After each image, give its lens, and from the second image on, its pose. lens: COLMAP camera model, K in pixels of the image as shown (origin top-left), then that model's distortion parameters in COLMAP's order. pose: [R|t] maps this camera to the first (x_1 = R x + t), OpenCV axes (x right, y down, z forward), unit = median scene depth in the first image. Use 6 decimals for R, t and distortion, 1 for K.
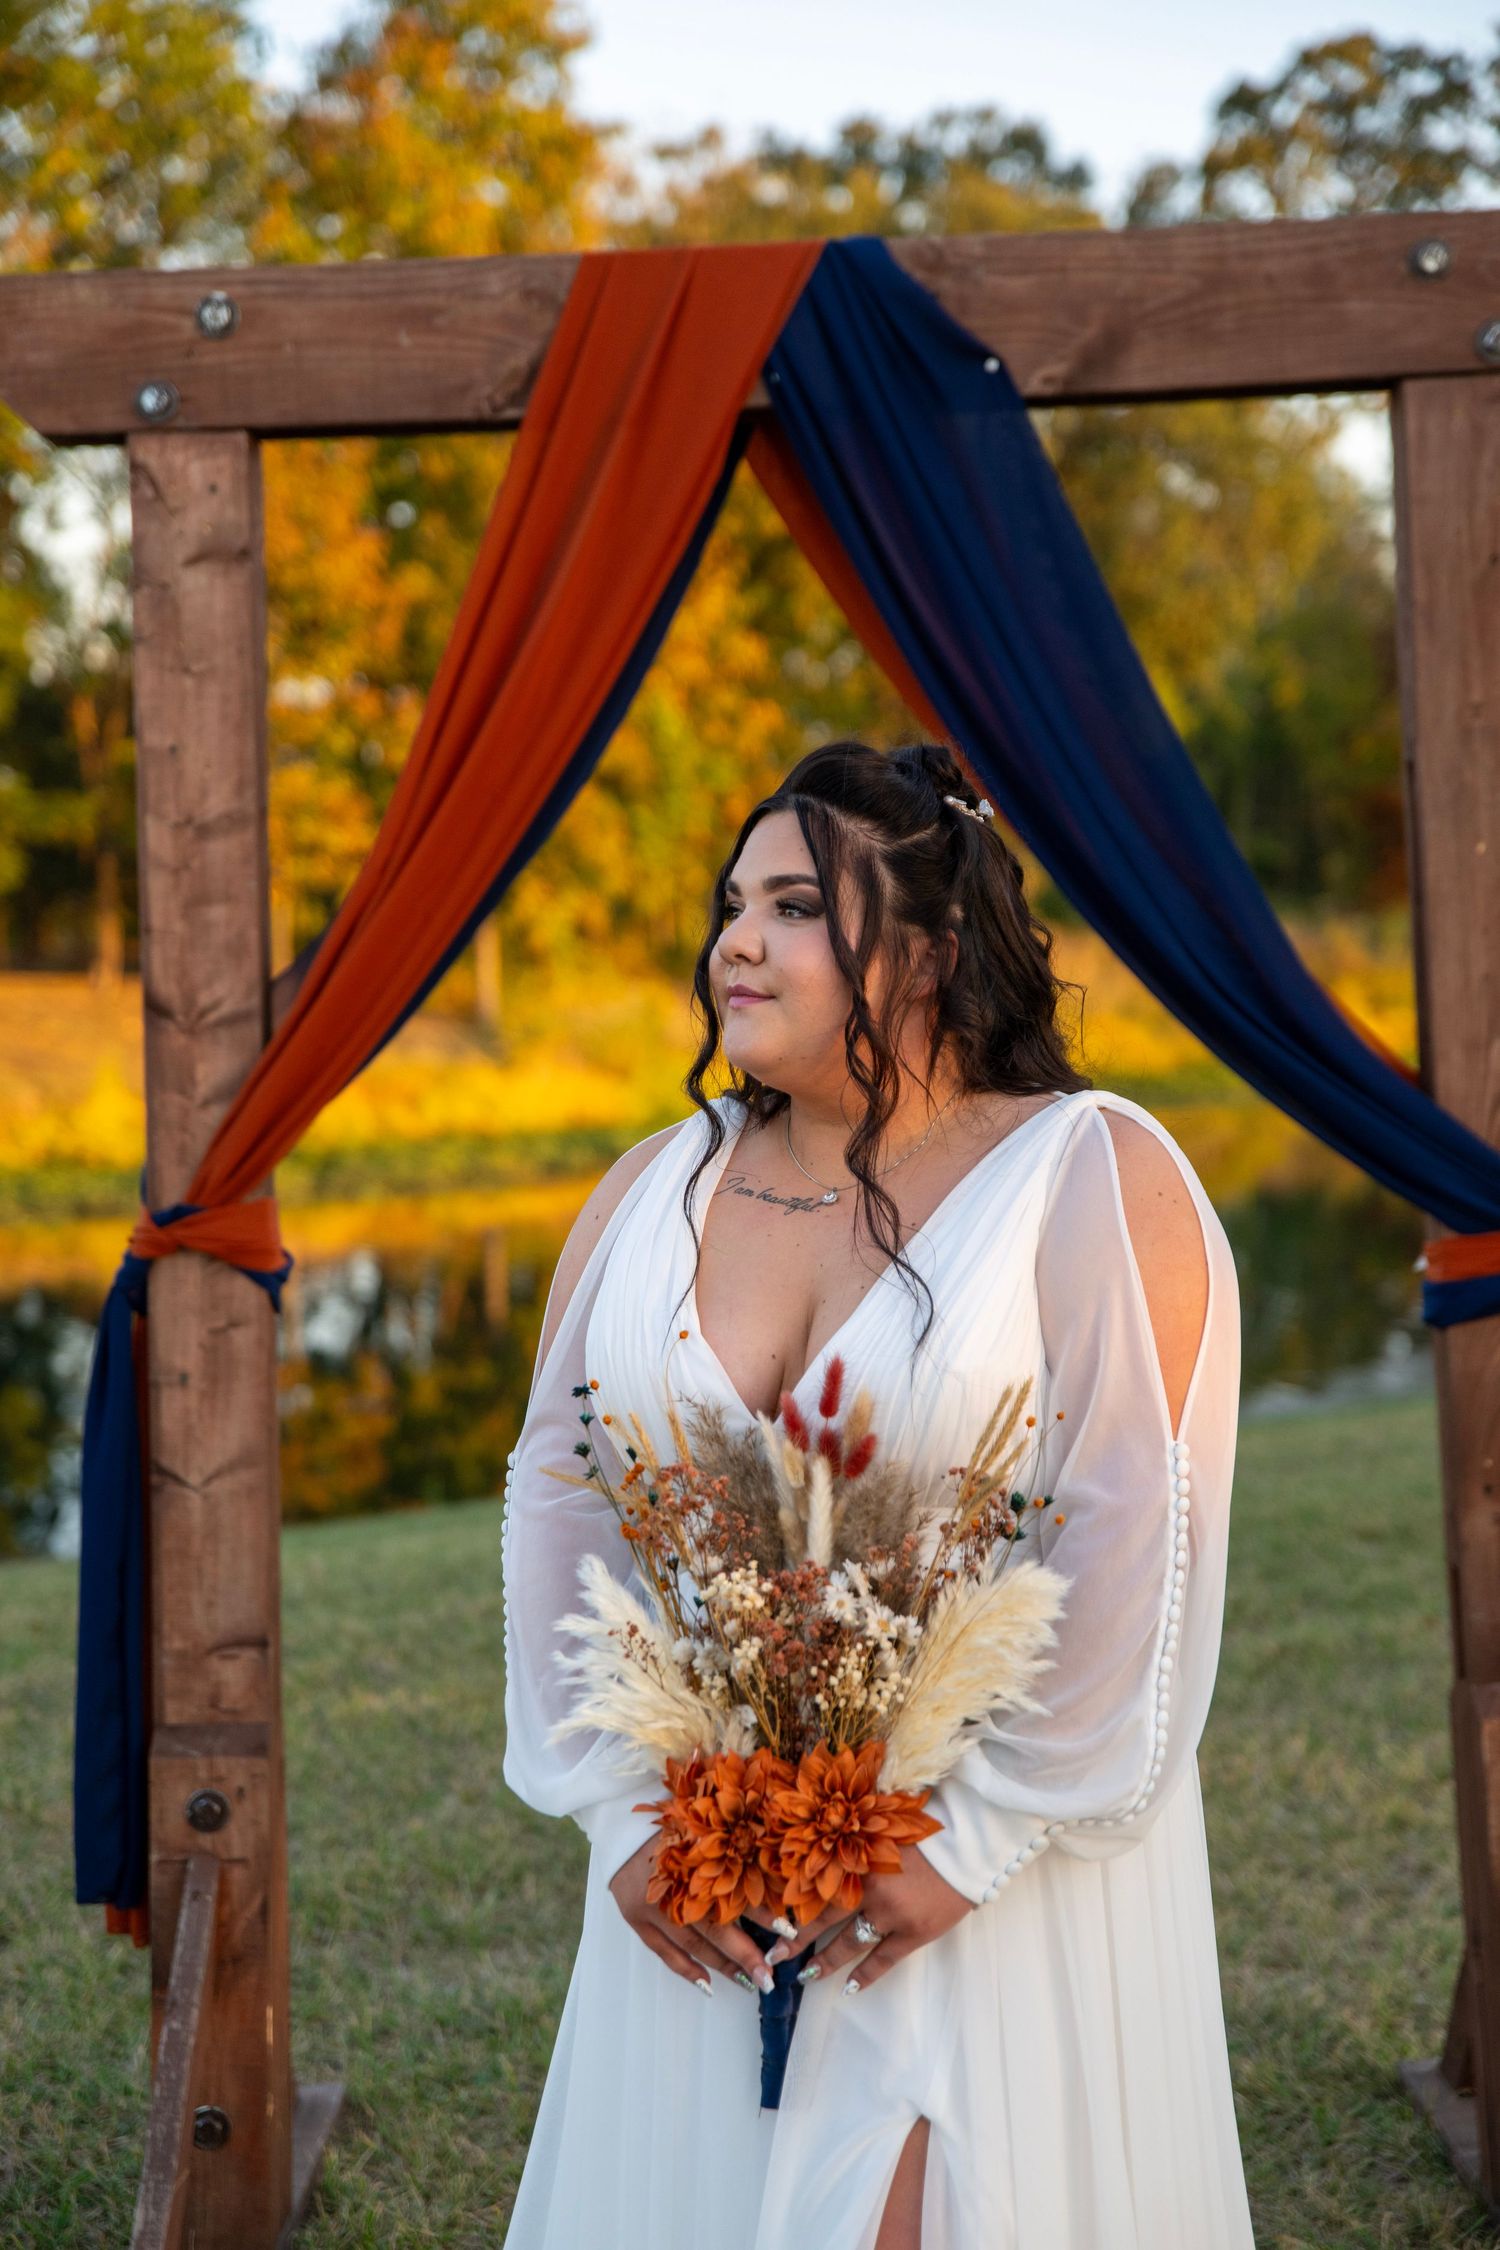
lens RADIAL K [[3773.1, 0, 750.0], [0, 3773.1, 1125.0], [0, 0, 1]] dist [0.159866, 0.057006]
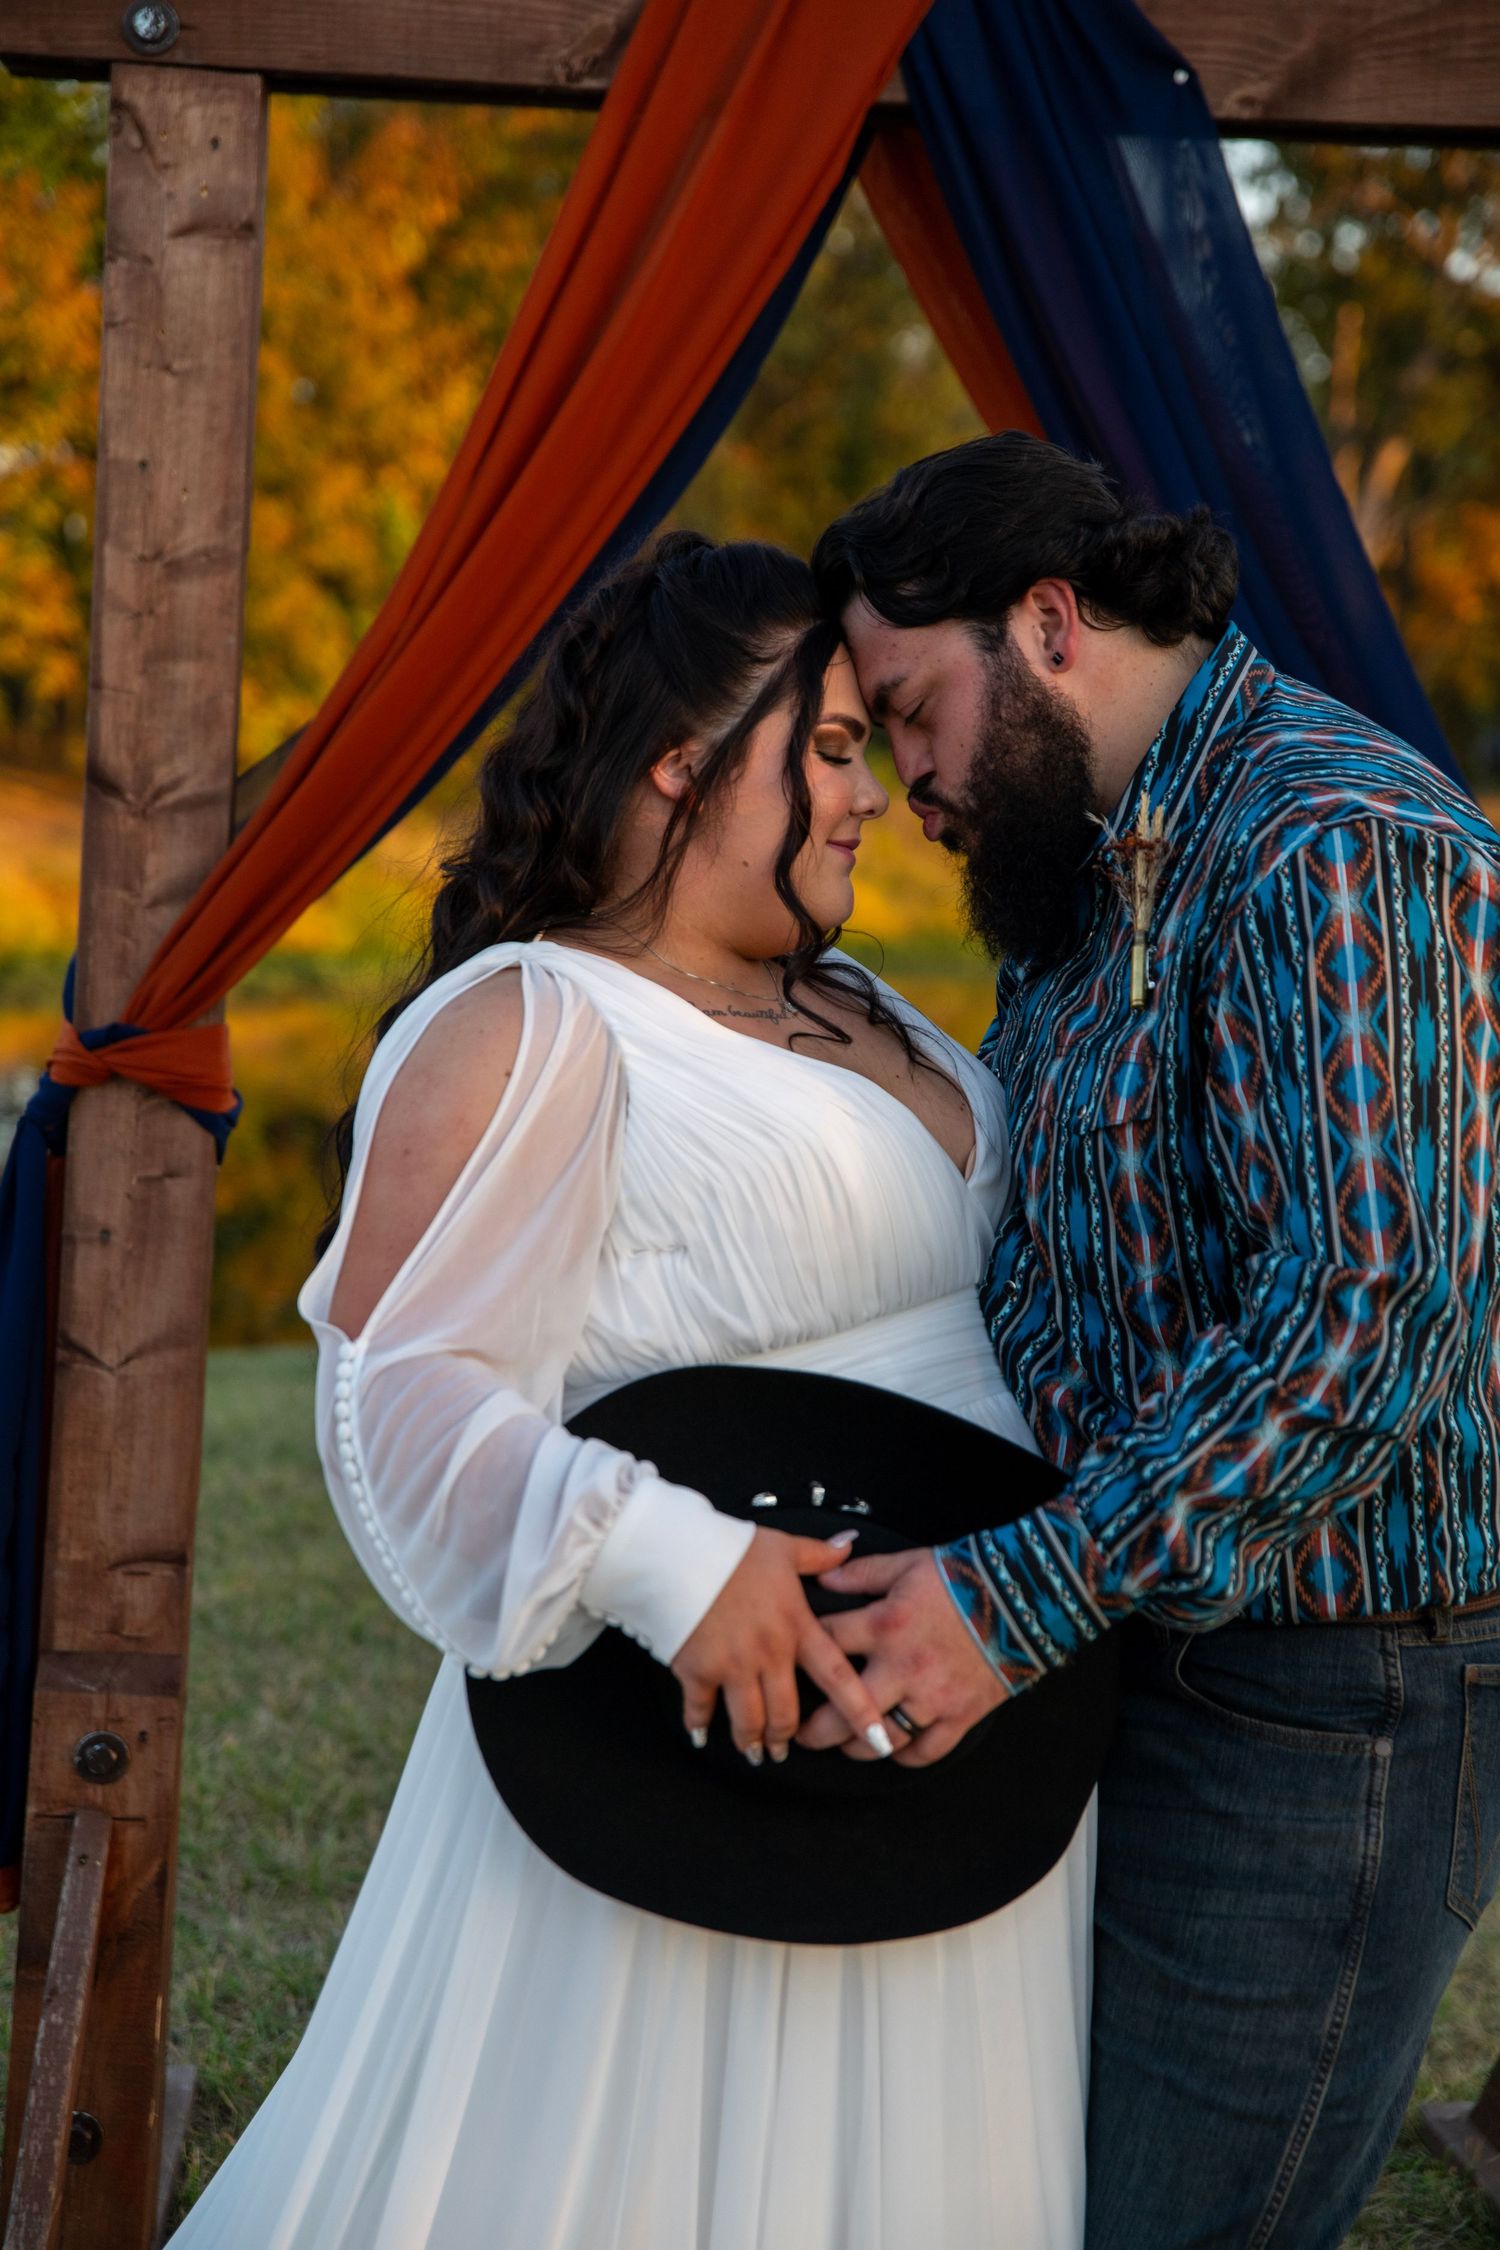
lens RADIAL K [[3905.5, 0, 750.0], [0, 3905.5, 1125.0], [0, 0, 1]] dist [0.186893, 0.073781]
pose [[0.993551, 0.070038, 0.089170, -0.088450], [-0.073466, 0.996657, 0.035755, 0.002369], [-0.086368, -0.042076, 0.995374, 0.140967]]
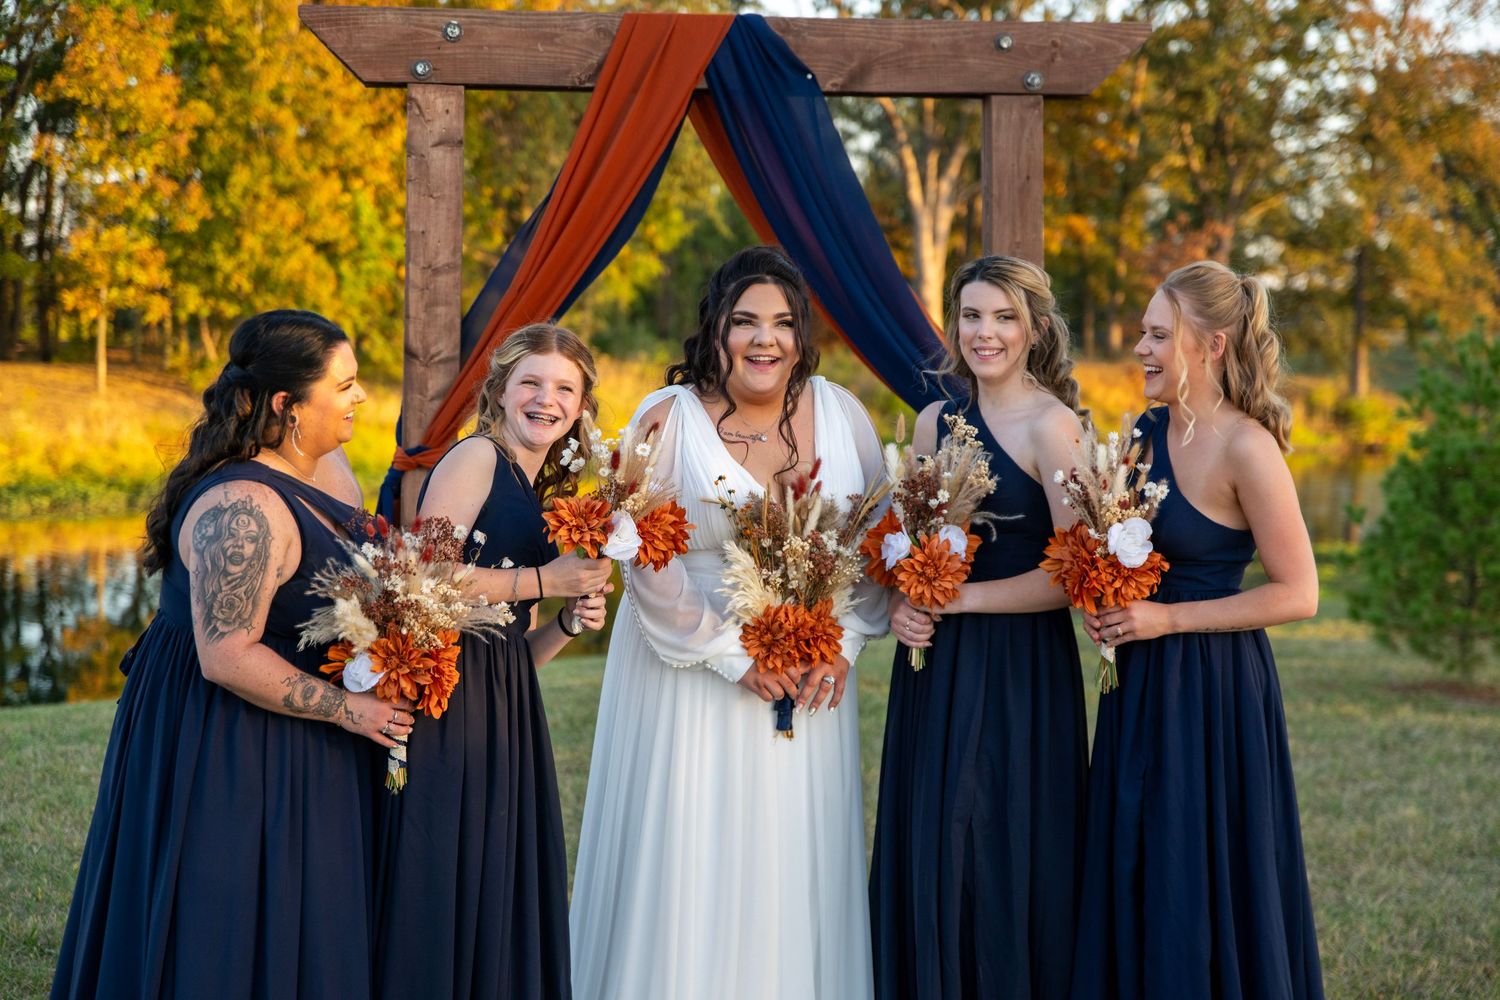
lens RADIAL K [[2567.6, 0, 743.5], [0, 2567.6, 513.0], [0, 0, 1]] dist [0.202084, -0.075252]
pose [[0.987839, 0.033611, 0.151805, -0.189236], [-0.034590, 0.999394, 0.003812, 0.046959], [-0.151585, -0.009017, 0.988403, -0.464519]]
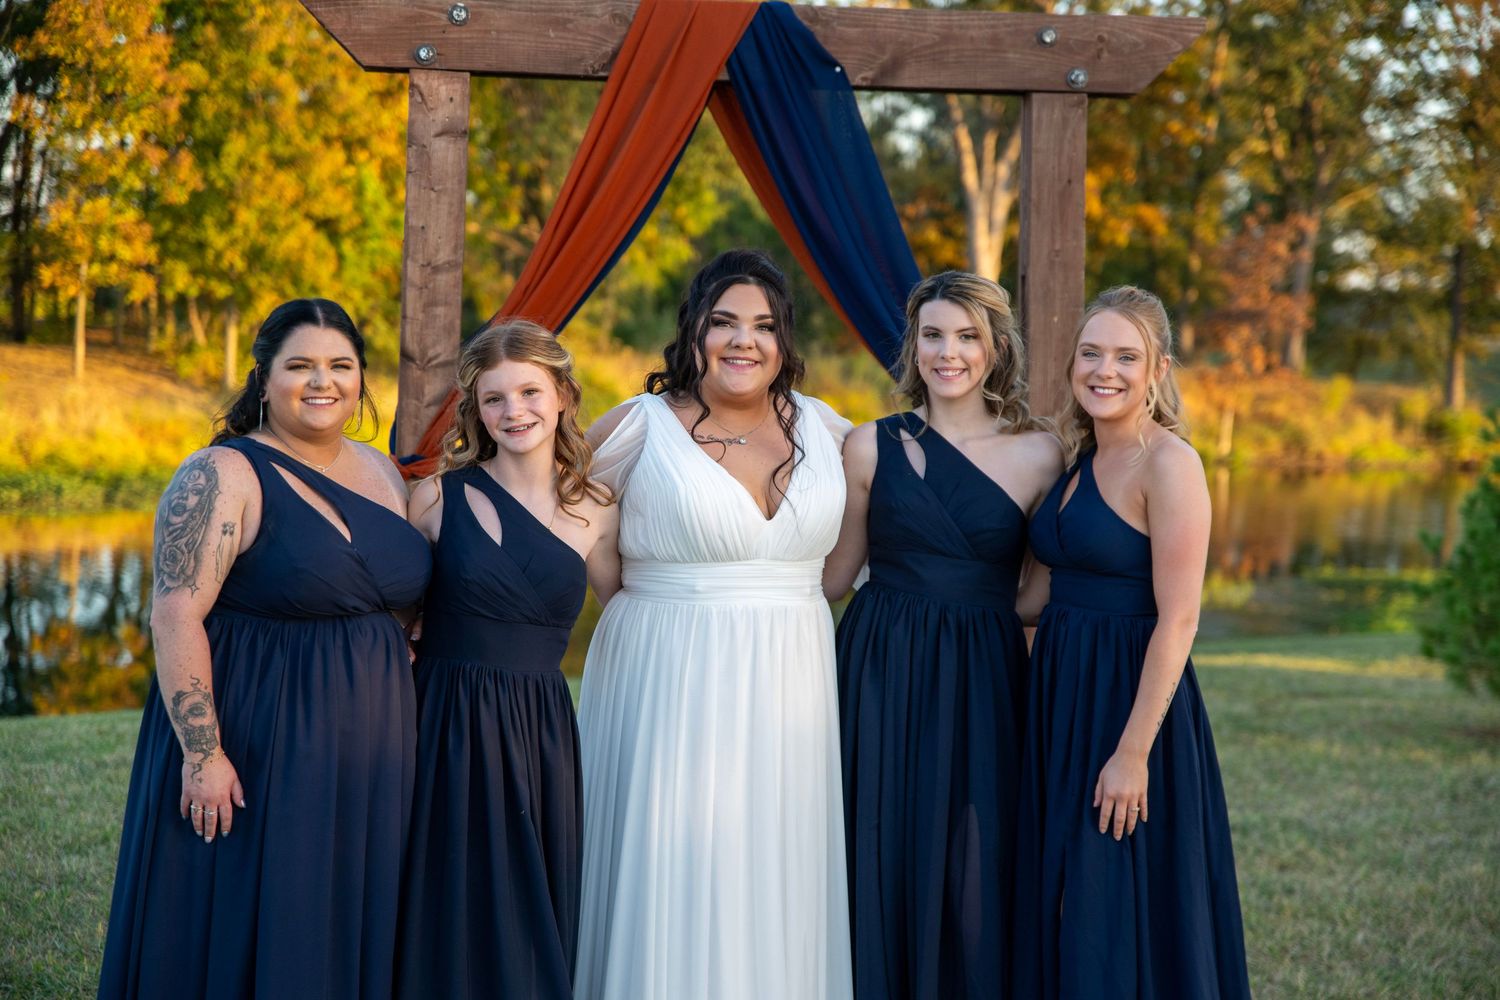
lens RADIAL K [[2812.6, 0, 750.0], [0, 2812.6, 500.0], [0, 0, 1]] dist [0.261799, -0.207635]
pose [[0.988440, 0.055165, 0.141220, -0.184443], [-0.055343, 0.998464, -0.002670, 0.039144], [-0.141151, -0.005176, 0.989975, -0.505232]]
